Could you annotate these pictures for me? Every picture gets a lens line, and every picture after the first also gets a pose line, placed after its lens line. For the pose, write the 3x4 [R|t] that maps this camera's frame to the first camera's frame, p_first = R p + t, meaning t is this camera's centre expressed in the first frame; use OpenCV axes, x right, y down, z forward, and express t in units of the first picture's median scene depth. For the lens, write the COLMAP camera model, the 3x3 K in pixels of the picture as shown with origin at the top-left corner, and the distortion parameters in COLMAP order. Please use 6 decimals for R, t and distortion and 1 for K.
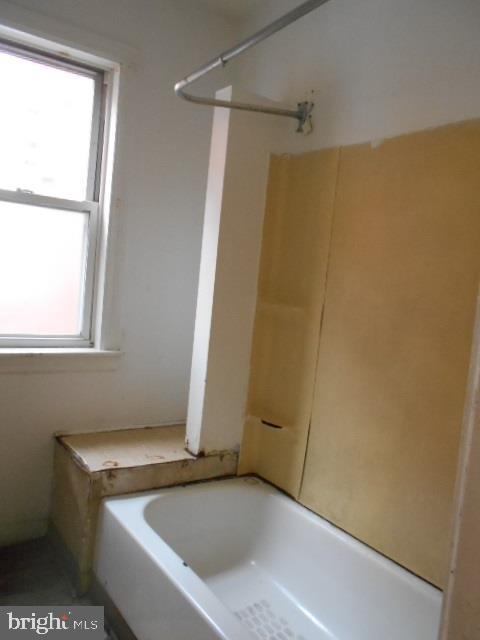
lens RADIAL K [[539.0, 0, 240.0], [0, 539.0, 320.0], [0, 0, 1]] dist [-0.007871, 0.086845]
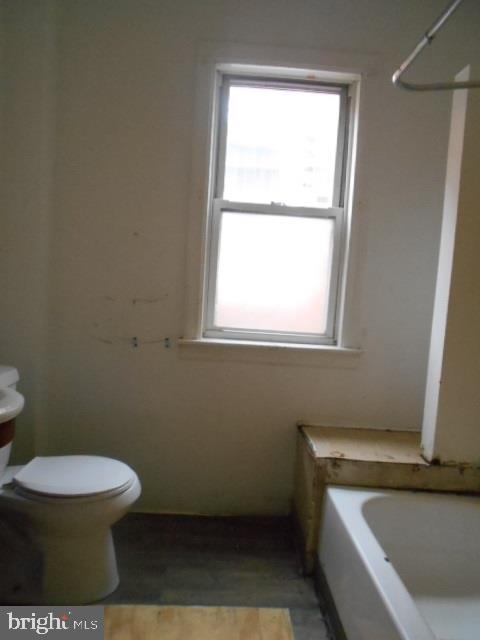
lens RADIAL K [[539.0, 0, 240.0], [0, 539.0, 320.0], [0, 0, 1]] dist [-0.007871, 0.086845]
pose [[0.840737, 0.010150, -0.541349, 0.150993], [-0.038216, 0.998443, -0.040632, 0.055342], [0.540094, 0.054849, 0.839816, 0.014632]]
